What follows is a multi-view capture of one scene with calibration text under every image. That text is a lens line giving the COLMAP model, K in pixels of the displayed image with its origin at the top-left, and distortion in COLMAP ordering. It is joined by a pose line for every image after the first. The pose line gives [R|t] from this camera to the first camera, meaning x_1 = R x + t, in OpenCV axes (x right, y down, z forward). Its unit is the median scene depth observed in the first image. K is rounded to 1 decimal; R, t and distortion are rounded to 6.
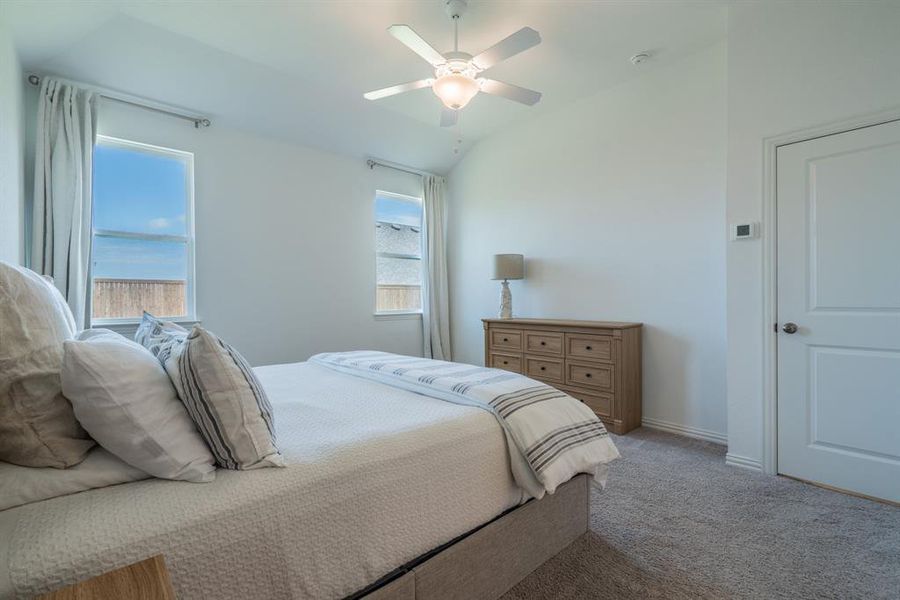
lens RADIAL K [[415.0, 0, 455.1], [0, 415.0, 299.4], [0, 0, 1]] dist [-0.050400, 0.020698]
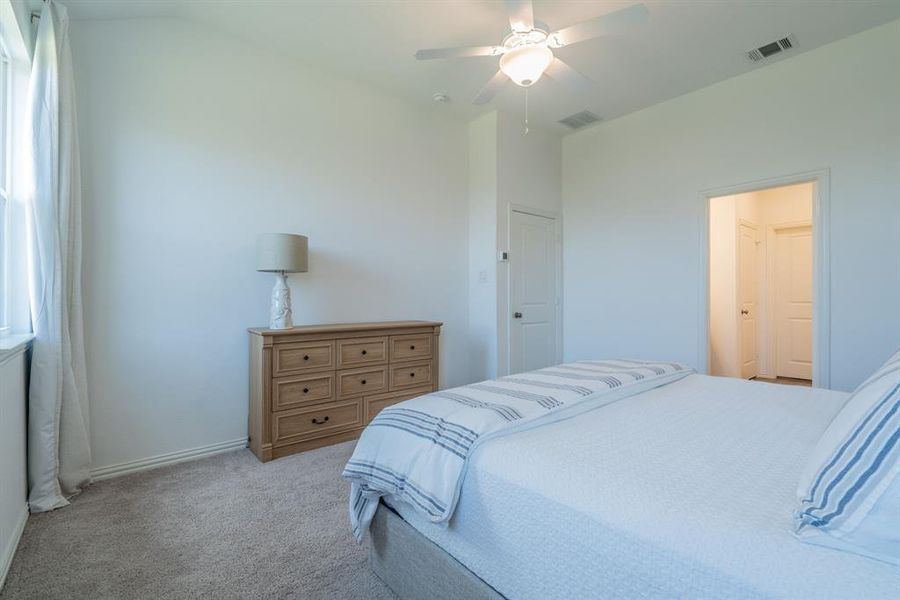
lens RADIAL K [[415.0, 0, 455.1], [0, 415.0, 299.4], [0, 0, 1]] dist [-0.050400, 0.020698]
pose [[-0.002652, 0.002344, 0.999994, -0.631040], [0.010673, 0.999940, -0.002316, 0.002425], [-0.999940, 0.010667, -0.002677, 0.813446]]
